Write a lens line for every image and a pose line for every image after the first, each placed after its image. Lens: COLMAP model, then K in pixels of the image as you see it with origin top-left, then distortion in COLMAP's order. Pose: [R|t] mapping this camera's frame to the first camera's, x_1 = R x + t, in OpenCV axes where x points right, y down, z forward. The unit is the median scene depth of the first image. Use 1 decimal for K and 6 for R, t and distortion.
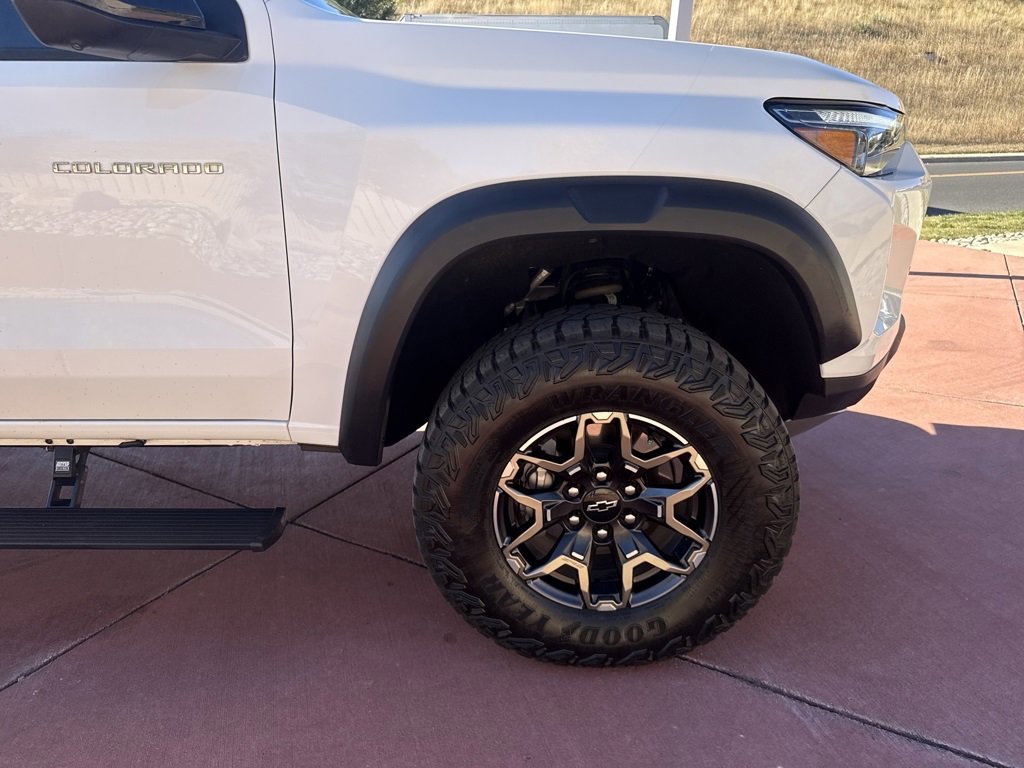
lens RADIAL K [[739.9, 0, 490.7], [0, 739.9, 367.5], [0, 0, 1]] dist [0.057539, -0.071318]
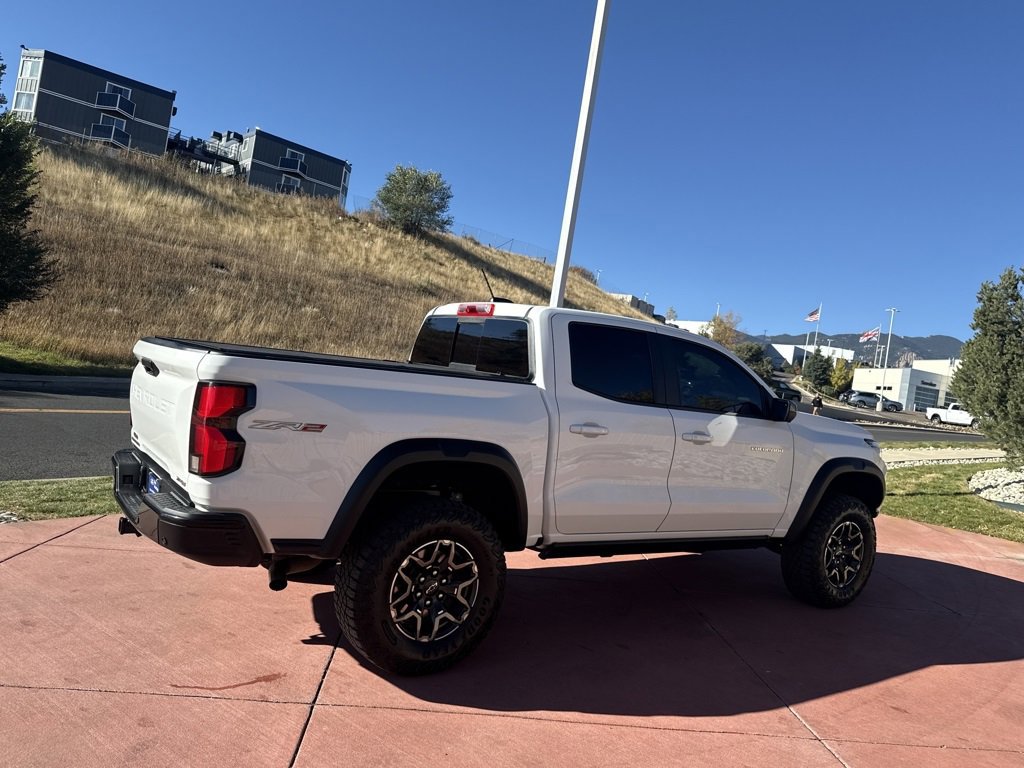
lens RADIAL K [[739.9, 0, 490.7], [0, 739.9, 367.5], [0, 0, 1]] dist [0.057539, -0.071318]
pose [[0.813906, 0.106908, 0.571076, -3.239709], [0.056486, 0.963708, -0.260915, 0.175466], [-0.578244, 0.244618, 0.778329, -0.952481]]
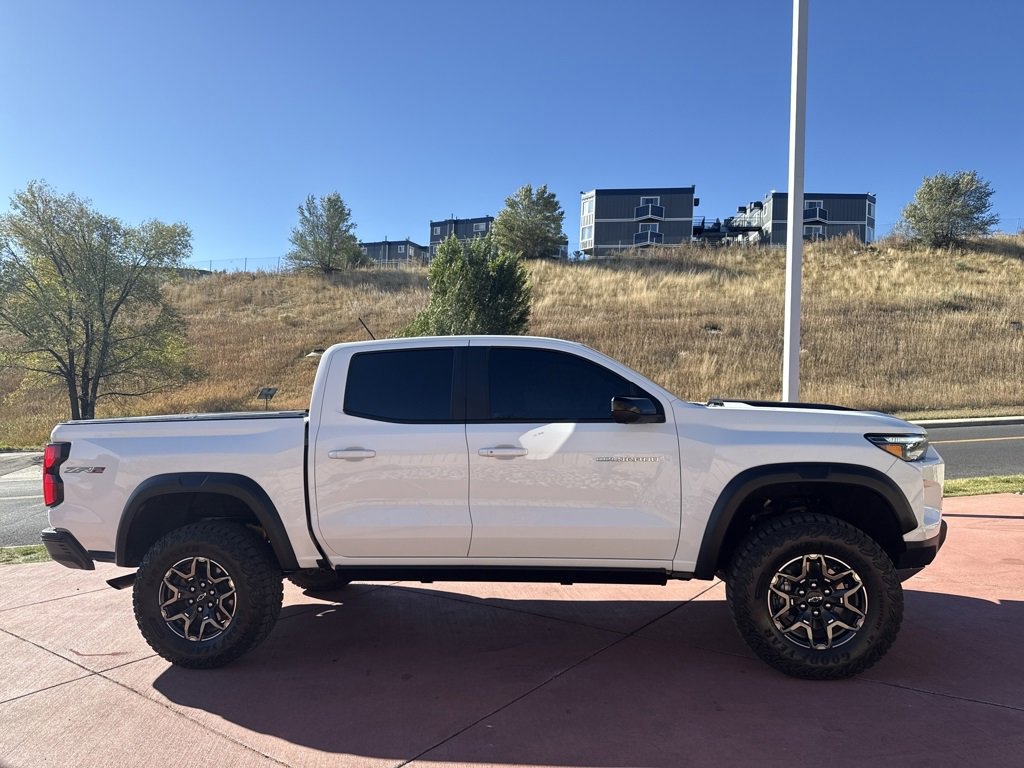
lens RADIAL K [[690.2, 0, 512.0], [0, 690.2, 384.0], [0, 0, 1]] dist [-0.004158, -0.001067]
pose [[0.990872, -0.020801, -0.133194, -0.499704], [-0.023548, 0.946126, -0.322940, 0.273855], [0.132736, 0.323129, 0.937000, -1.398232]]
